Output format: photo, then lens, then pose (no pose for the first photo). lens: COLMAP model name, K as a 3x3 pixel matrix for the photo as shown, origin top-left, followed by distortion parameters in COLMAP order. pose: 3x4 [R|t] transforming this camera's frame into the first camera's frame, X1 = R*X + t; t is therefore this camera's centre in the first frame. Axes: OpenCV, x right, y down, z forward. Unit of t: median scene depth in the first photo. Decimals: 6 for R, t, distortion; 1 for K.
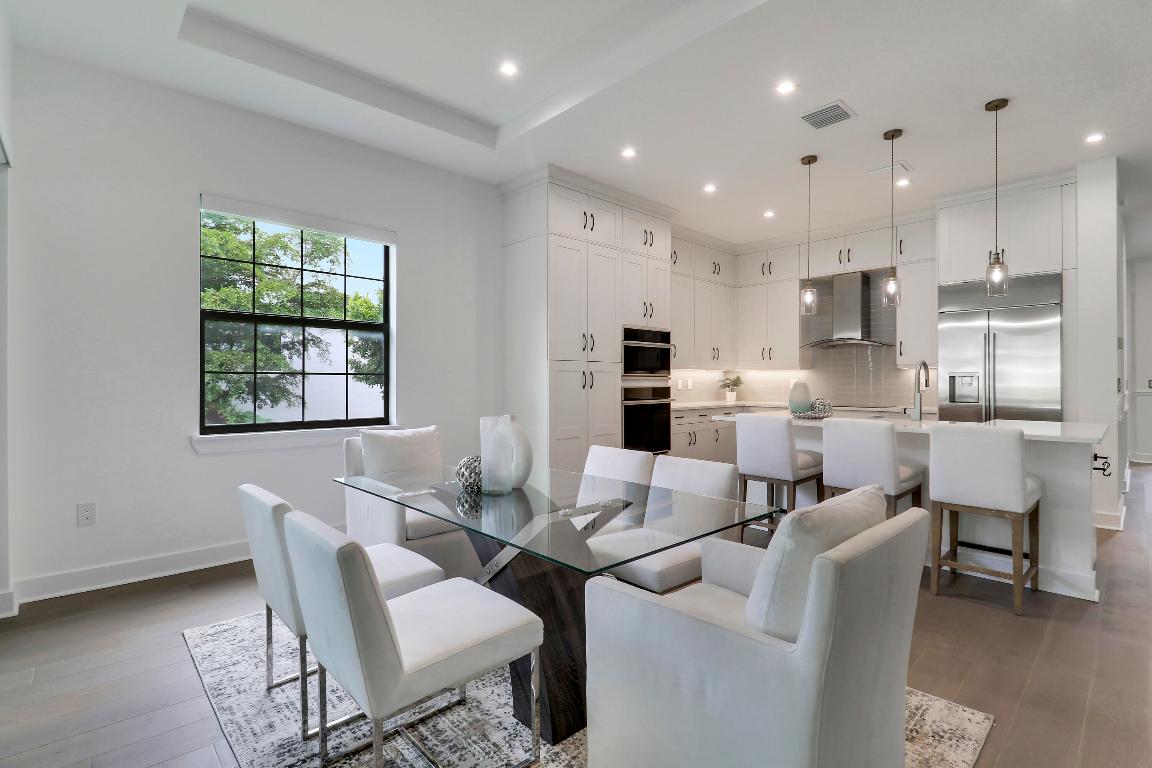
lens RADIAL K [[542.8, 0, 576.0], [0, 542.8, 384.0], [0, 0, 1]] dist [-0.014814, -0.000107]
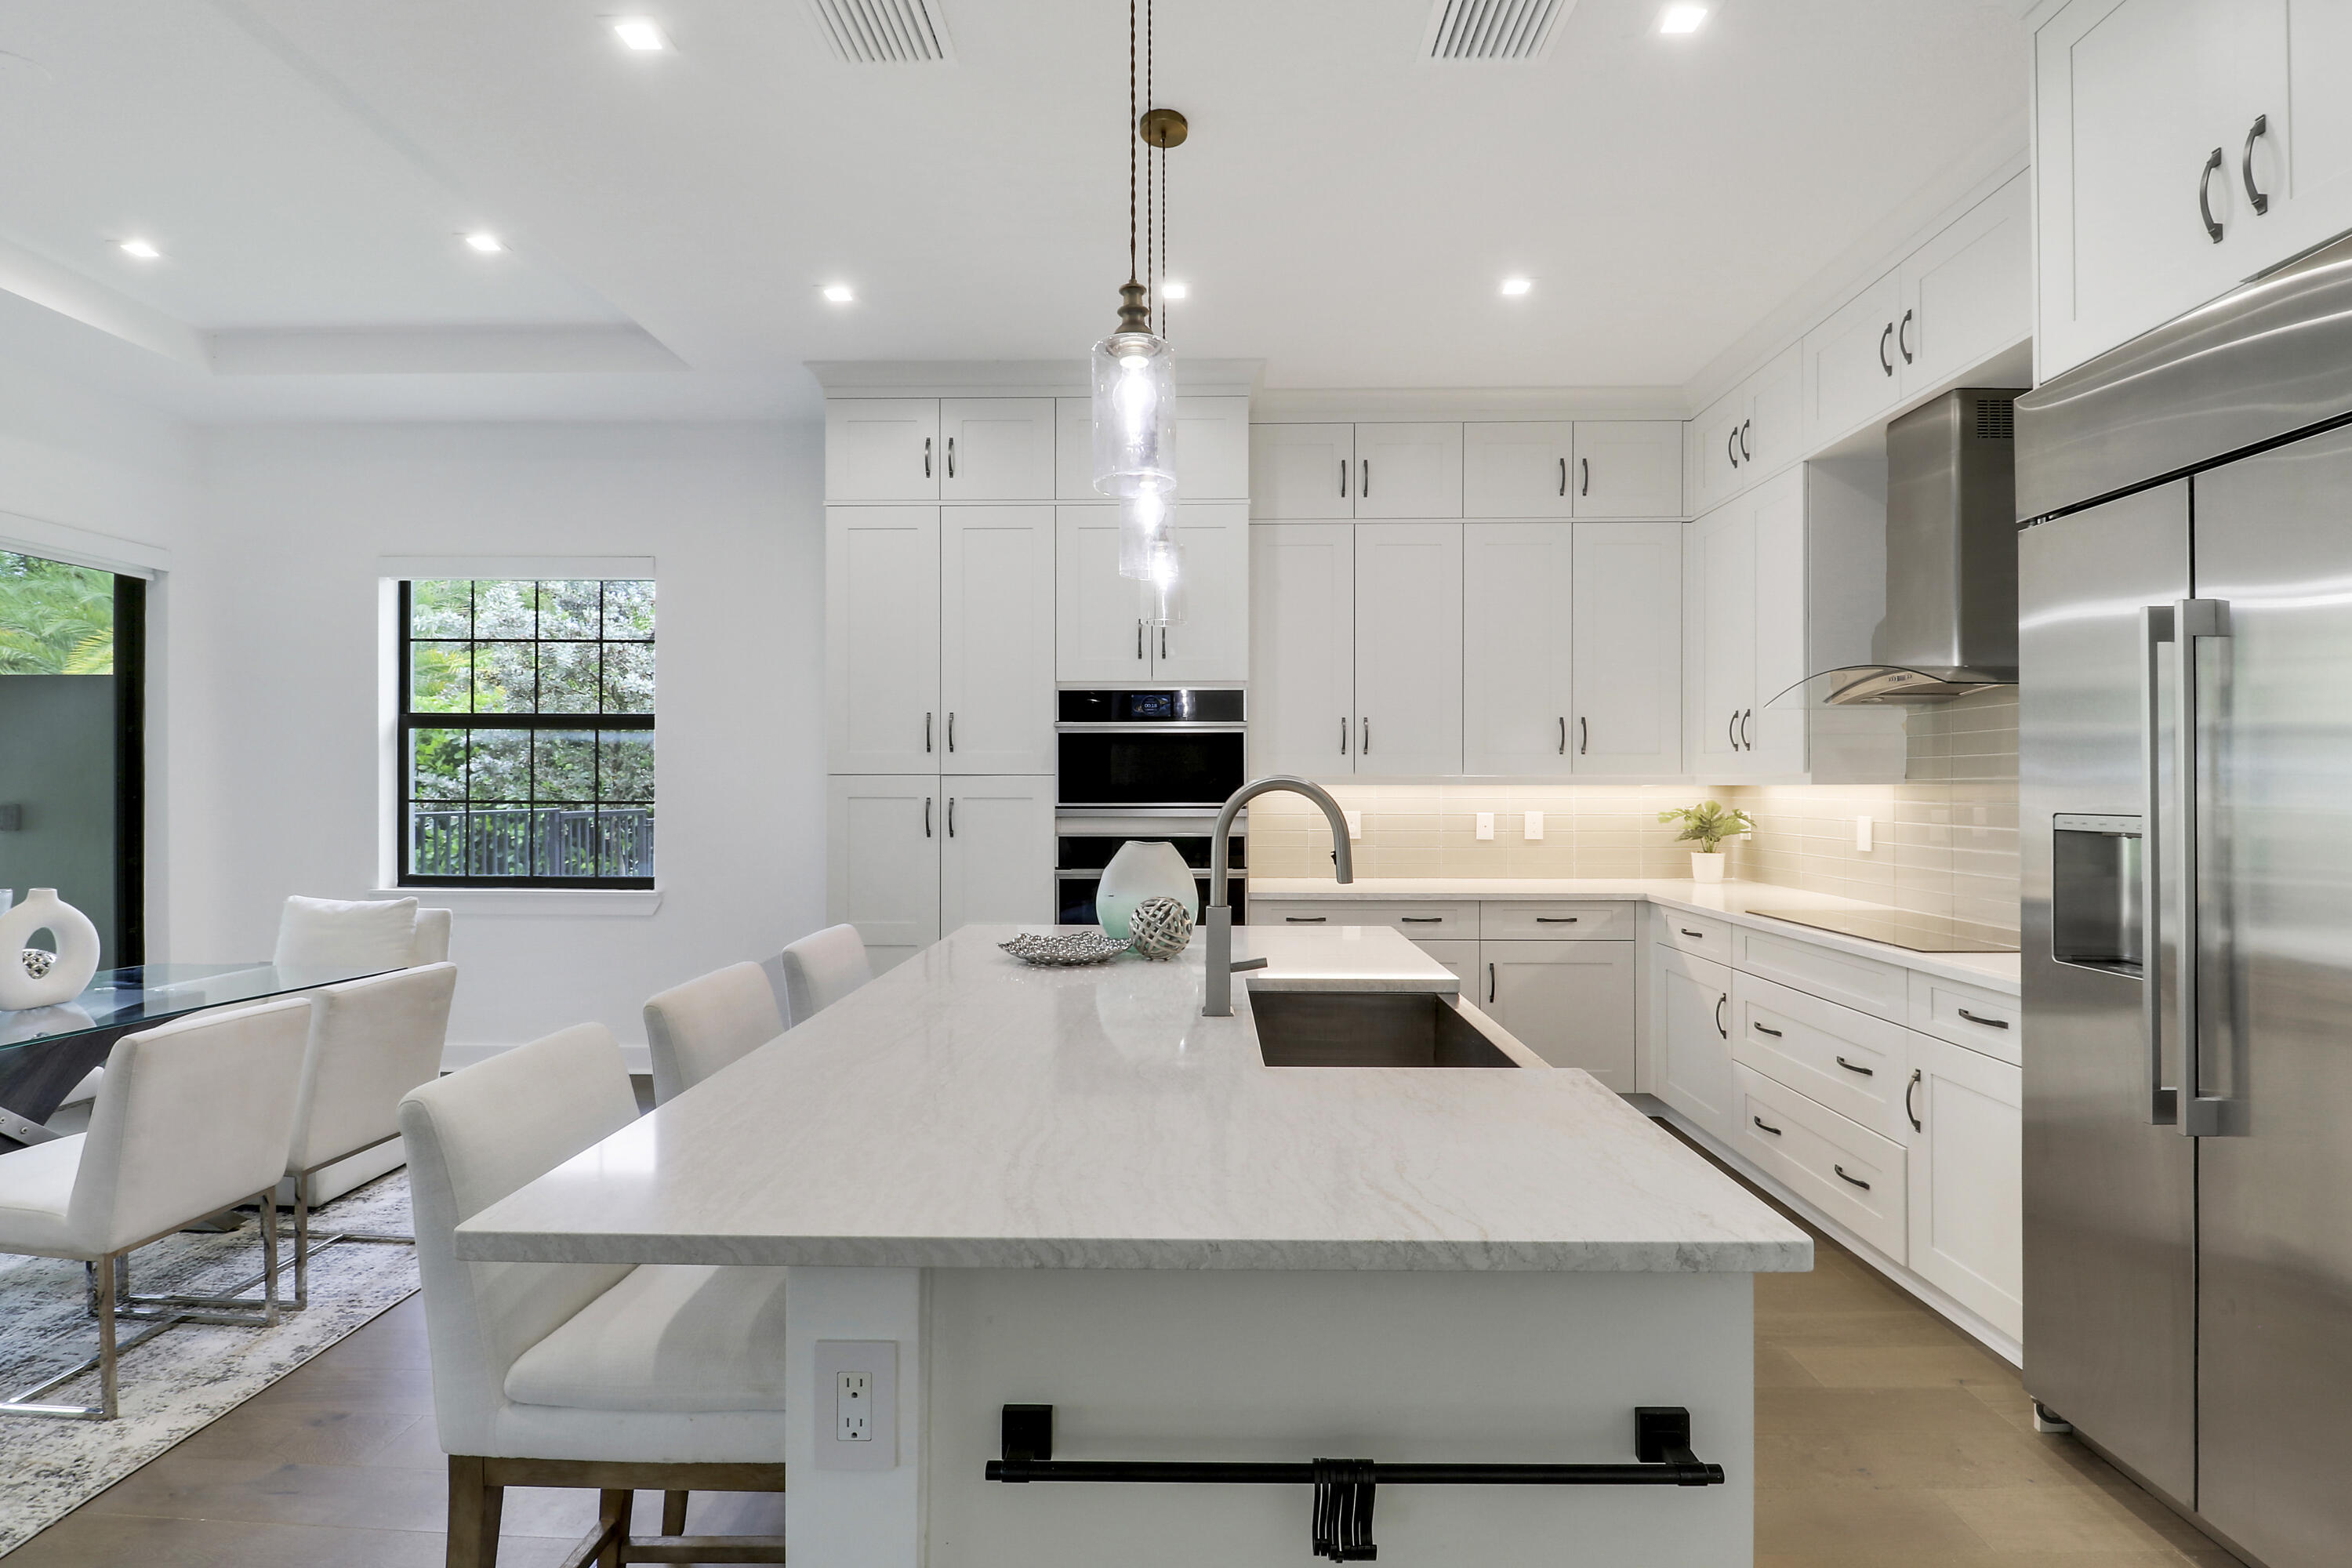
lens RADIAL K [[1100.5, 0, 1191.2], [0, 1100.5, 773.9], [0, 0, 1]] dist [0.009419, -0.019415]
pose [[0.713087, -0.008767, -0.701021, 0.738320], [-0.005080, 0.999831, -0.017672, -0.025913], [0.701057, 0.016163, 0.712922, 0.472047]]
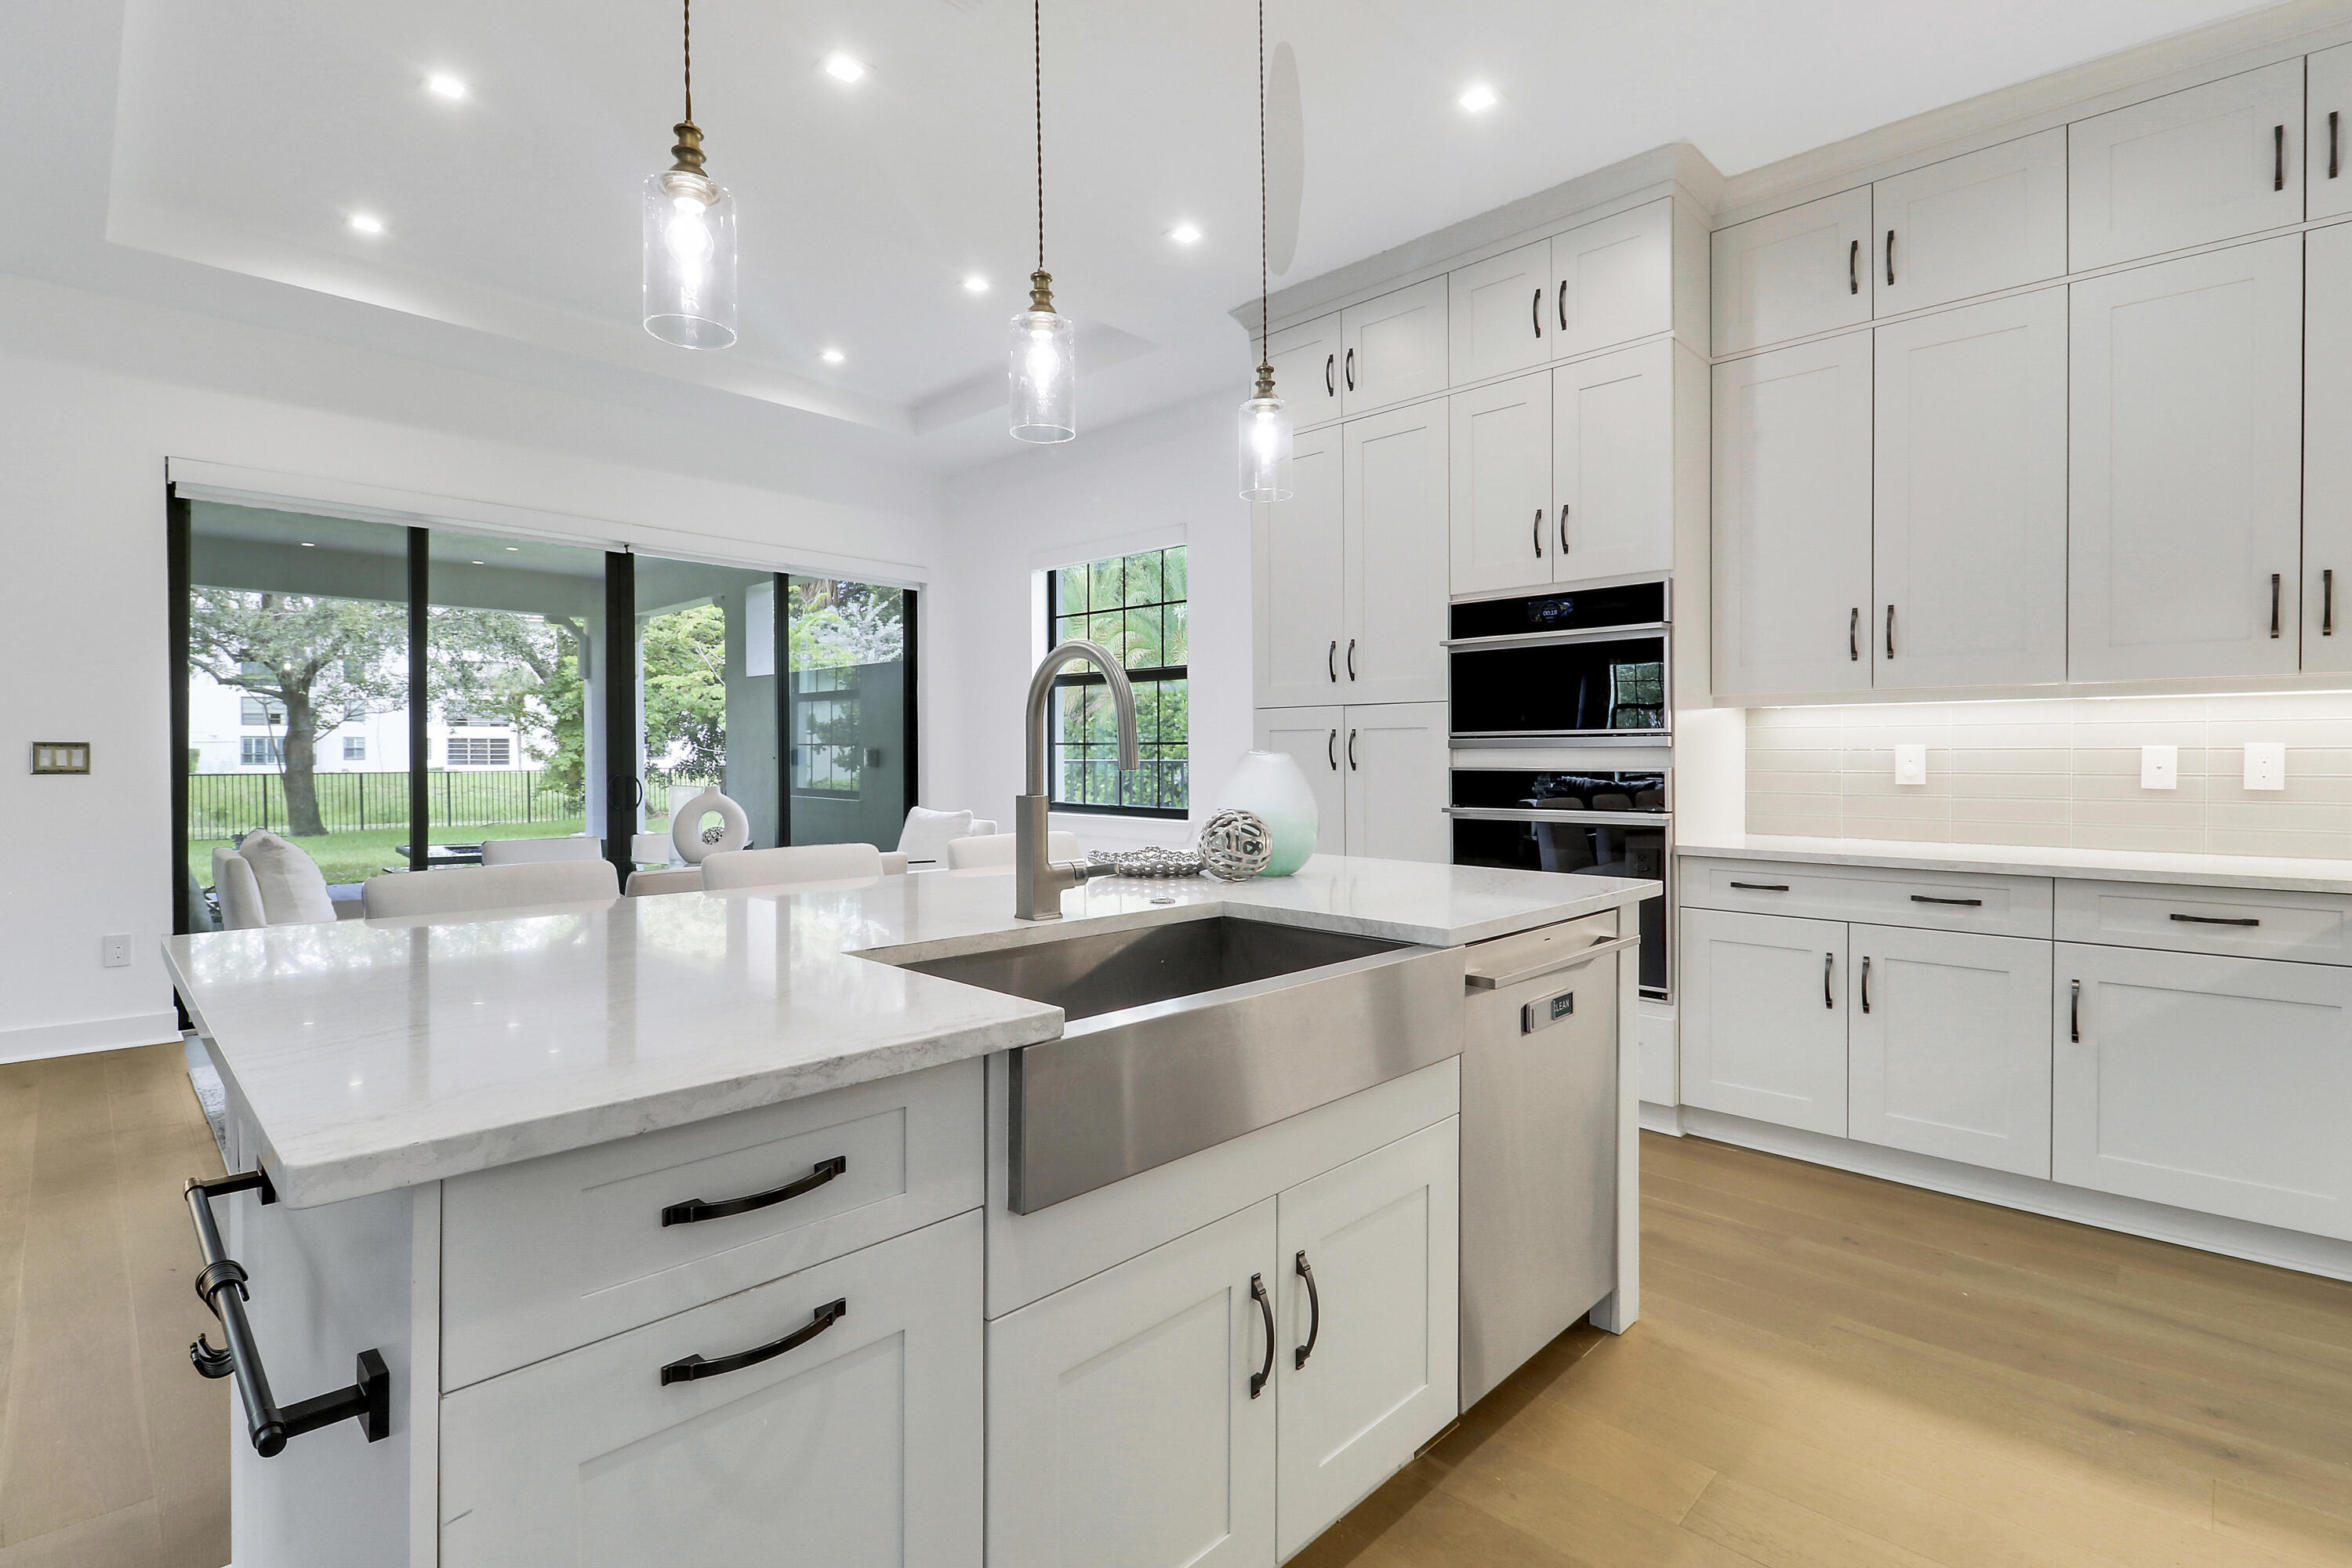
lens RADIAL K [[1106.3, 0, 1199.7], [0, 1106.3, 767.6], [0, 0, 1]] dist [0.009988, -0.020320]
pose [[0.045427, 0.005313, -0.998954, 0.816207], [-0.008260, 0.999954, 0.004943, 0.003277], [0.998934, 0.008027, 0.045469, 0.793583]]
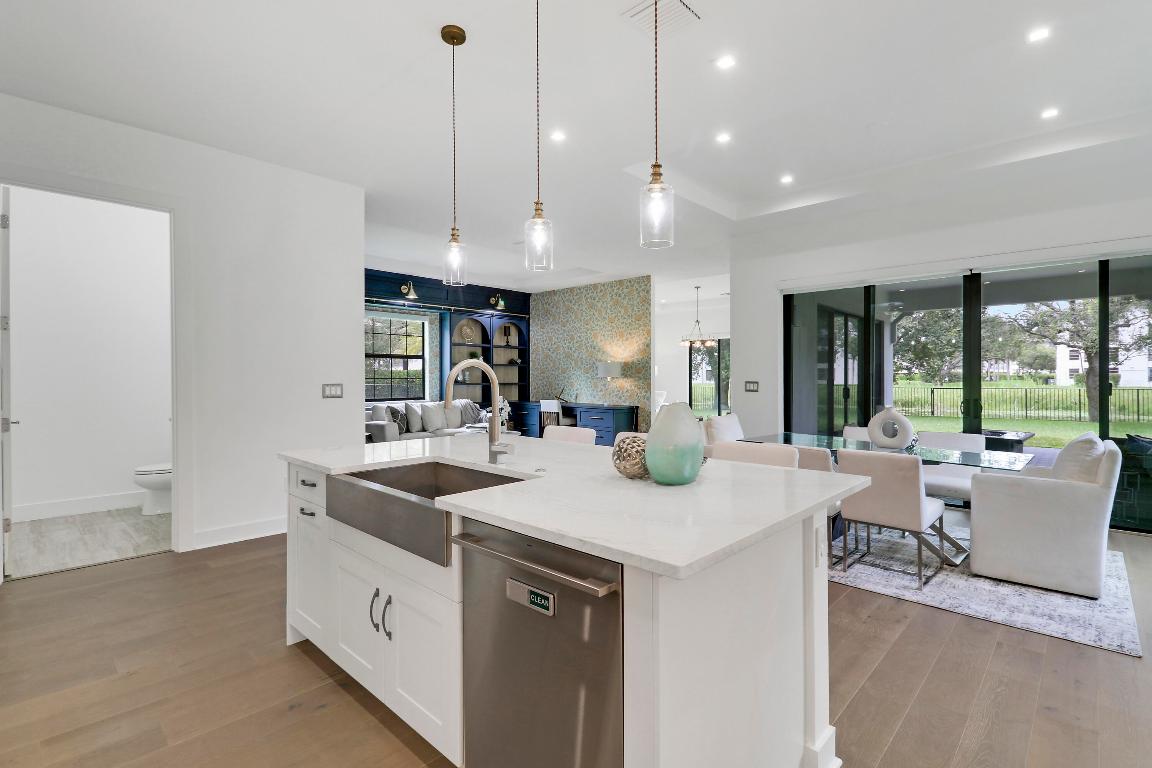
lens RADIAL K [[542.8, 0, 576.0], [0, 542.8, 384.0], [0, 0, 1]] dist [-0.014814, -0.000107]
pose [[-0.998708, -0.001374, -0.050804, 0.431177], [-0.002249, 0.999850, 0.017169, -0.019549], [0.050773, 0.017262, -0.998561, 1.205374]]
